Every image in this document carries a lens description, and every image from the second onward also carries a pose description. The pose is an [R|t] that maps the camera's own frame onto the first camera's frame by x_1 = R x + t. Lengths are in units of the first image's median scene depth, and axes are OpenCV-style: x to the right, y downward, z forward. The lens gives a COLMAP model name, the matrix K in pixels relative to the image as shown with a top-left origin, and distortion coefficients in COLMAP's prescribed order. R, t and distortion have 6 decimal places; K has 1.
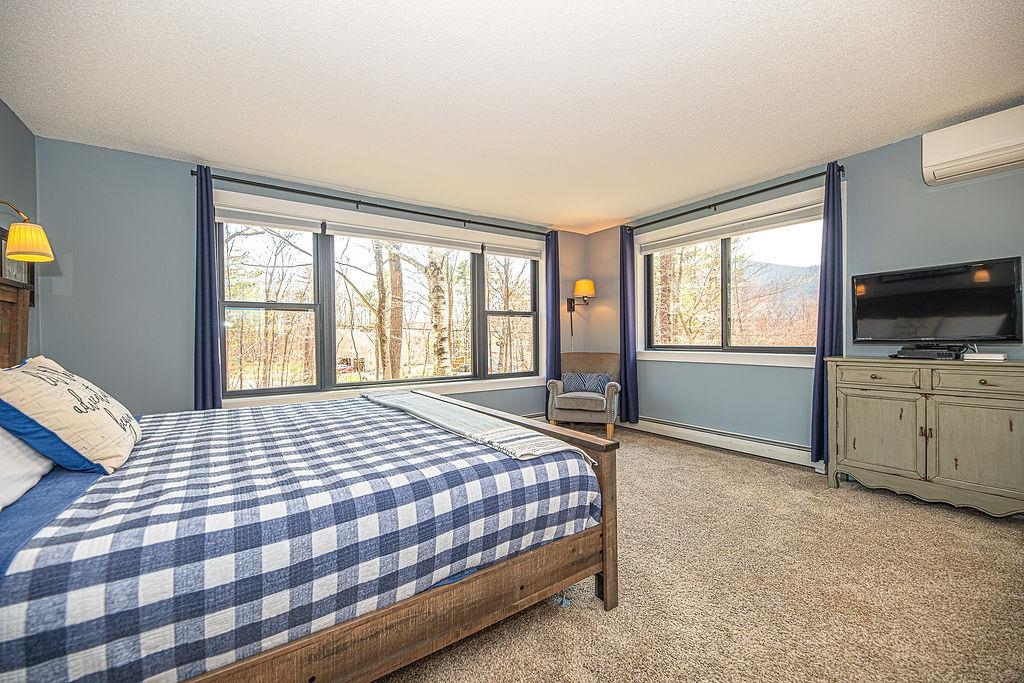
lens RADIAL K [[418.4, 0, 512.9], [0, 418.4, 339.7], [0, 0, 1]] dist [-0.001860, -0.000770]
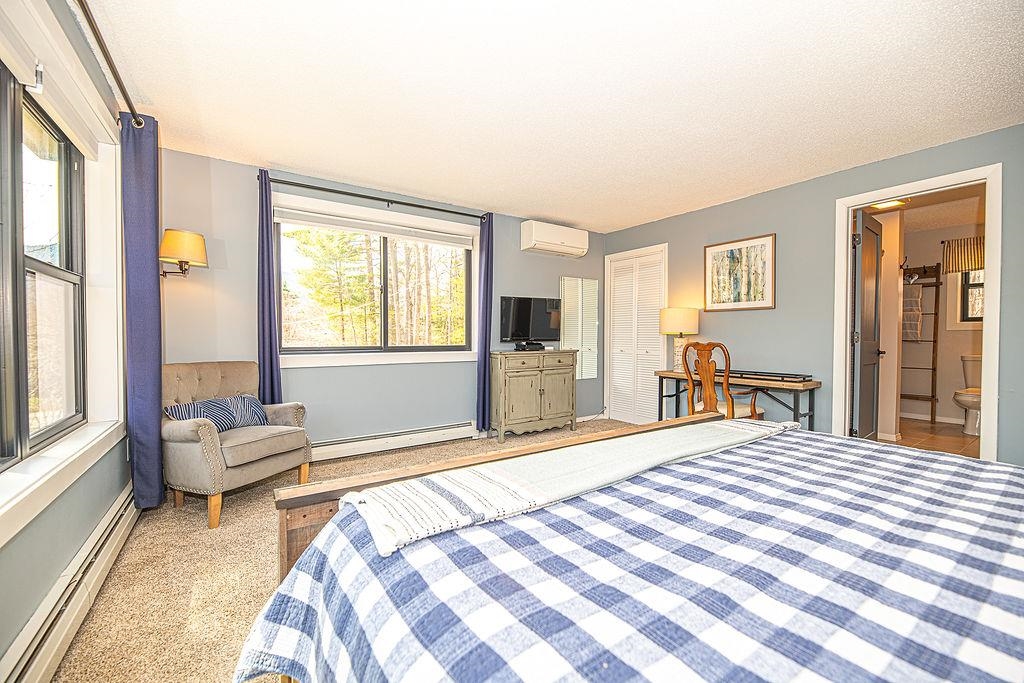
lens RADIAL K [[418.4, 0, 513.1], [0, 418.4, 342.0], [0, 0, 1]] dist [-0.001860, -0.000770]
pose [[0.002803, -0.010138, 0.999945, -0.639353], [0.005581, 0.999933, 0.010122, -0.006131], [-0.999980, 0.005553, 0.002859, 0.924577]]
